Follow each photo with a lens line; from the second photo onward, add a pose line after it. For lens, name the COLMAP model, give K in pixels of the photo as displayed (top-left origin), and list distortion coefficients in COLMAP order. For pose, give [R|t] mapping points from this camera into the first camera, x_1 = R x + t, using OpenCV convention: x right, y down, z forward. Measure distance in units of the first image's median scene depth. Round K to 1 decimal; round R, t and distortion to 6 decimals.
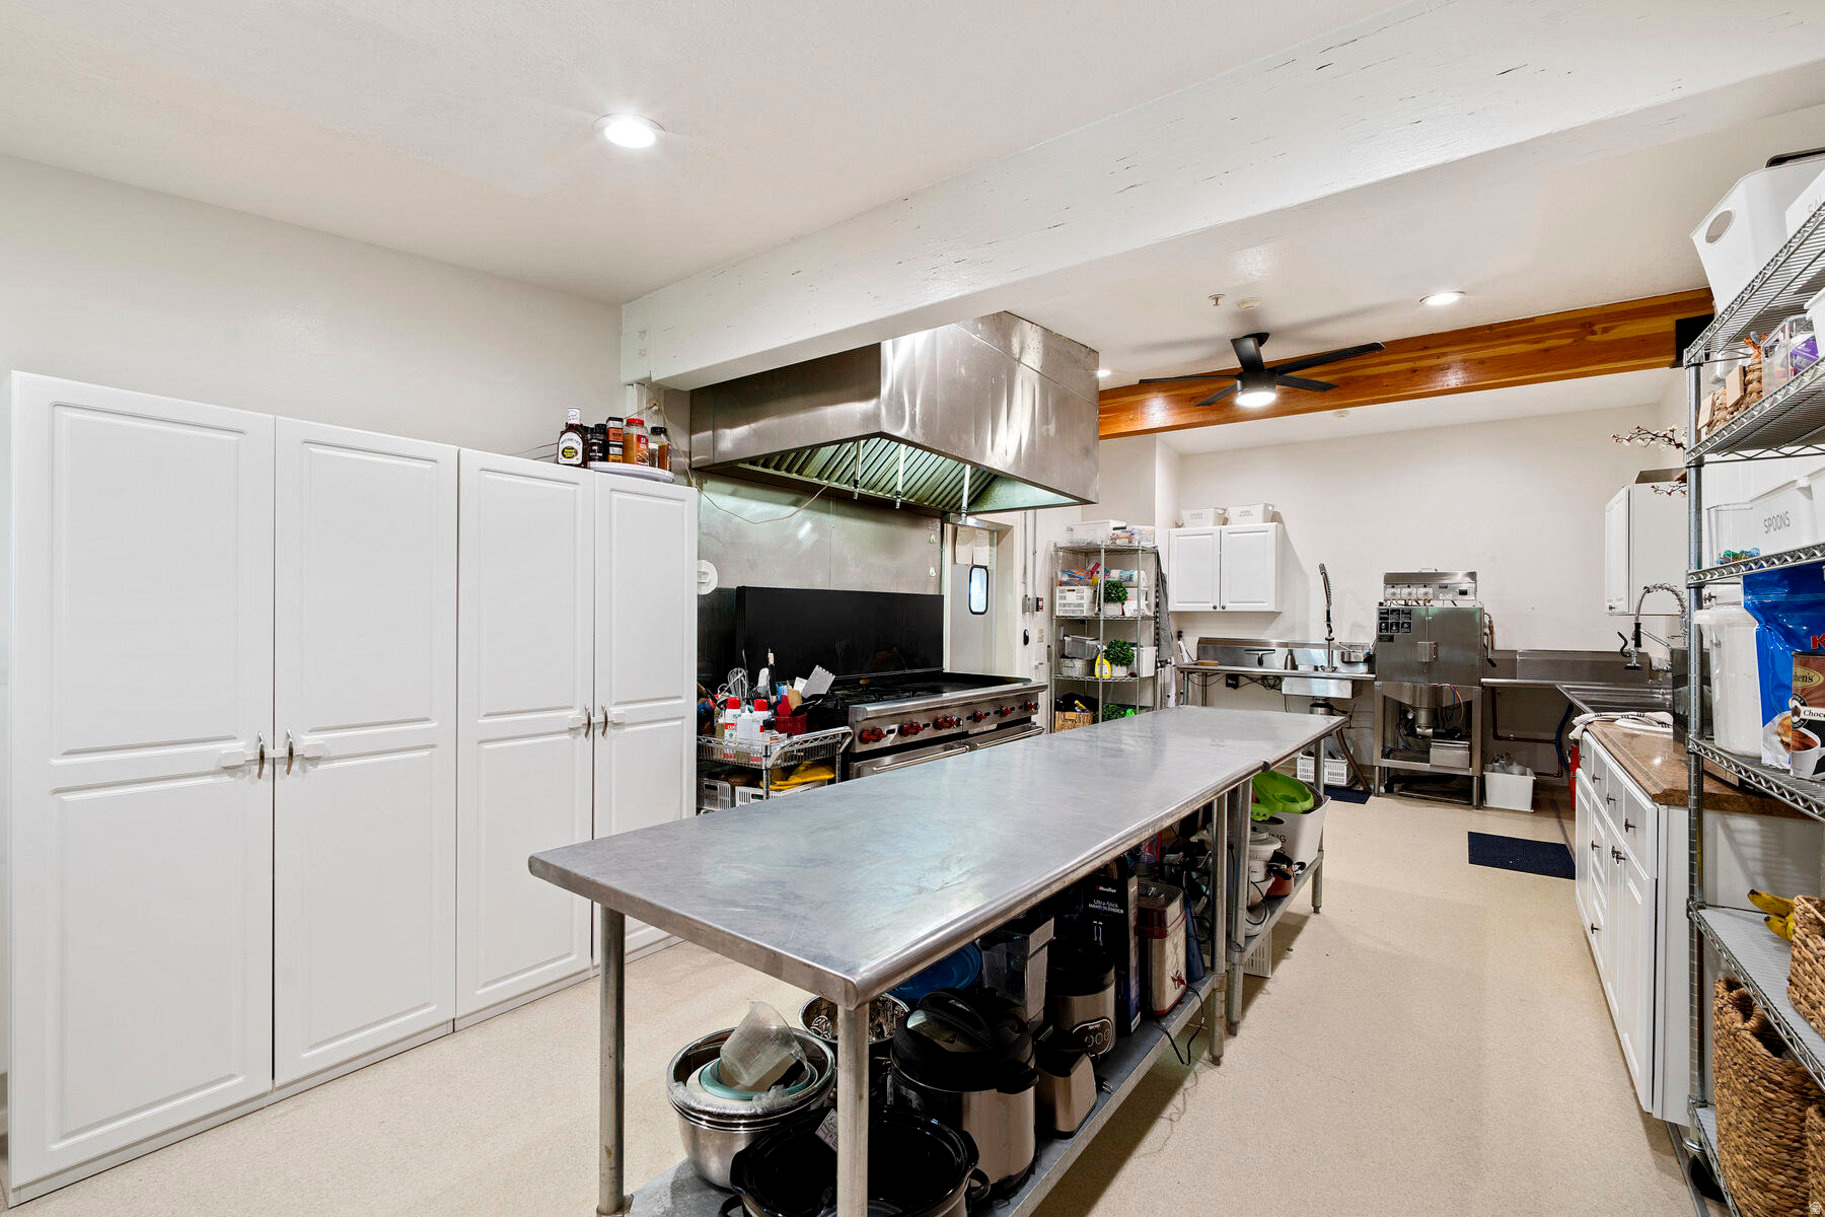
lens RADIAL K [[777.1, 0, 912.5], [0, 777.1, 608.5], [0, 0, 1]] dist [-0.000636, -0.000056]
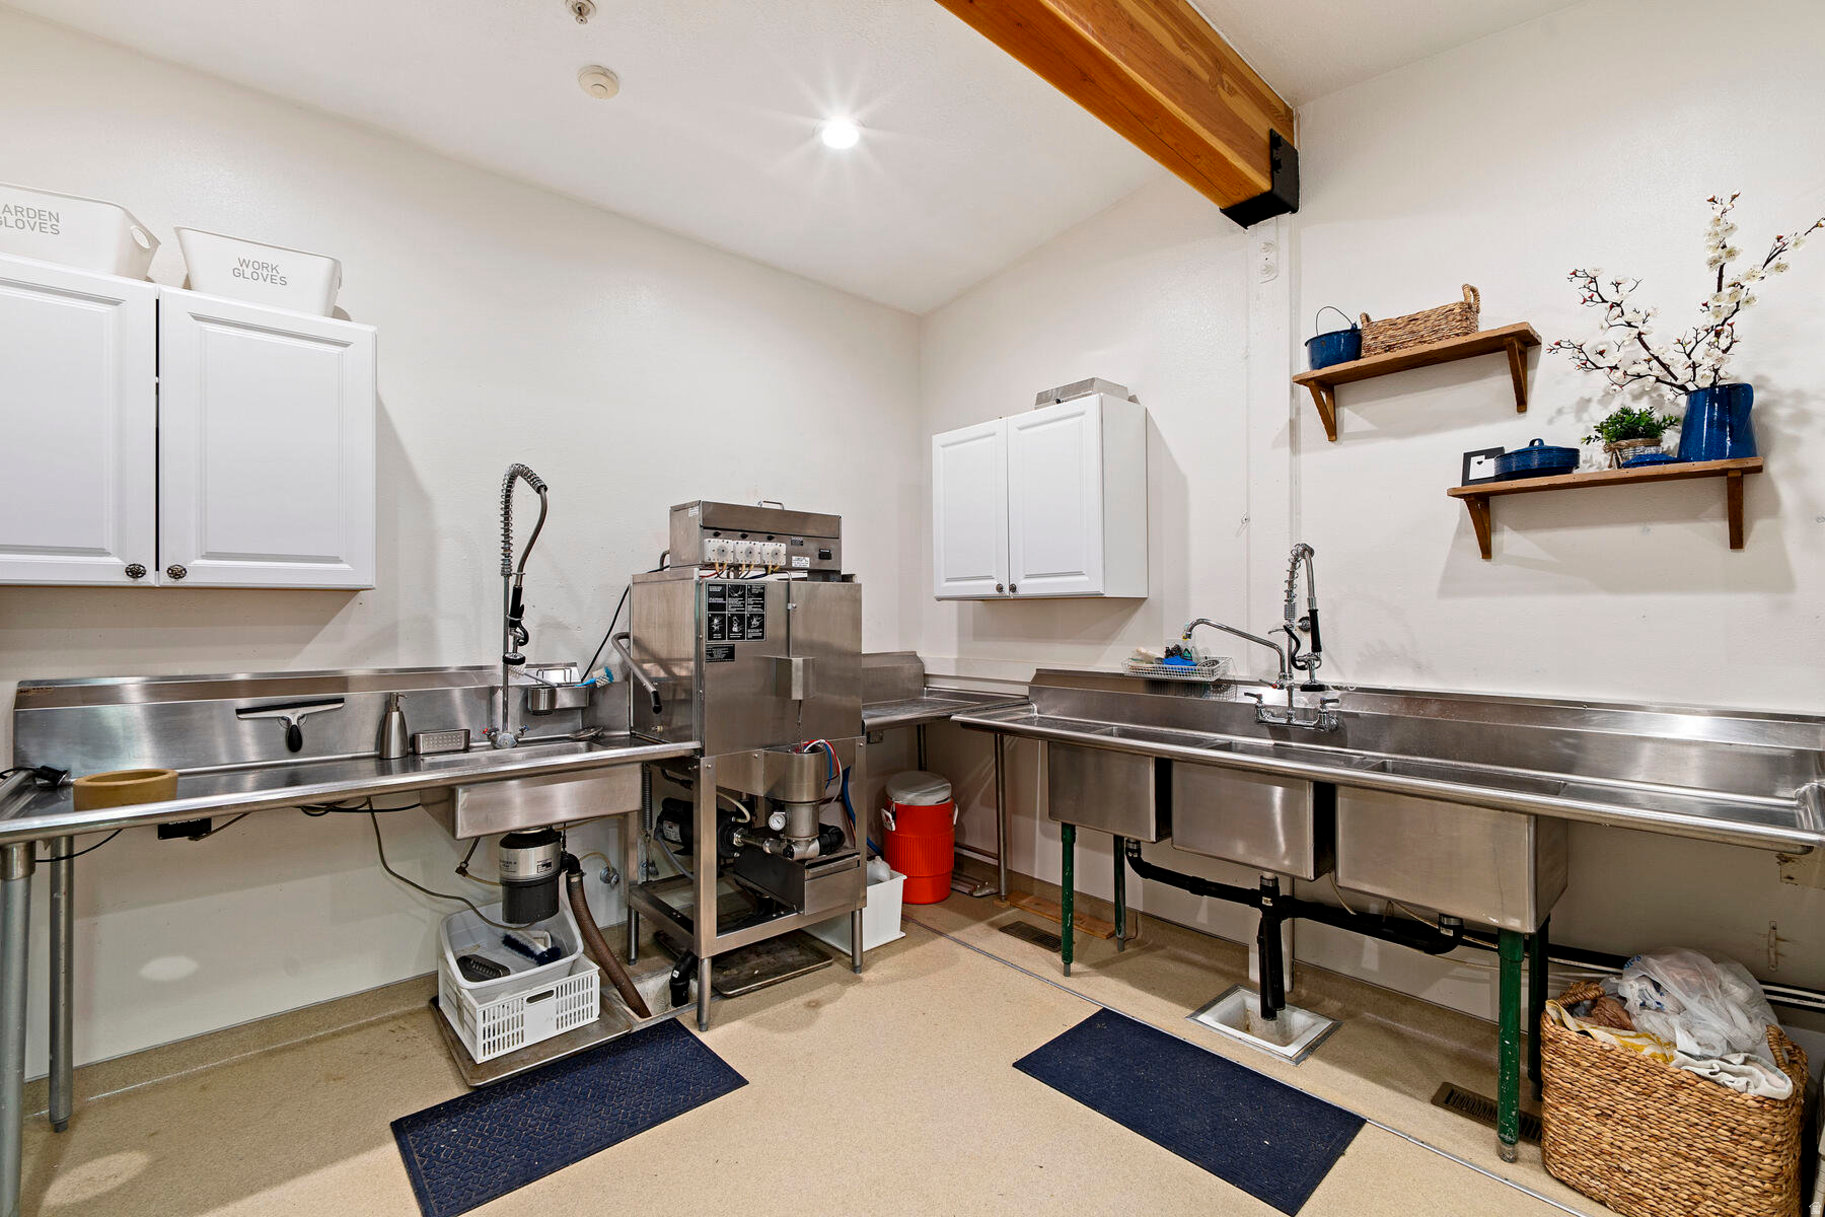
lens RADIAL K [[772.0, 0, 912.5], [0, 772.0, 608.5], [0, 0, 1]] dist [-0.001028, -0.000094]
pose [[0.206327, -0.007909, 0.978451, 0.213425], [-0.005598, 0.999941, 0.009263, 0.009231], [-0.978467, -0.007389, 0.206271, 0.805160]]
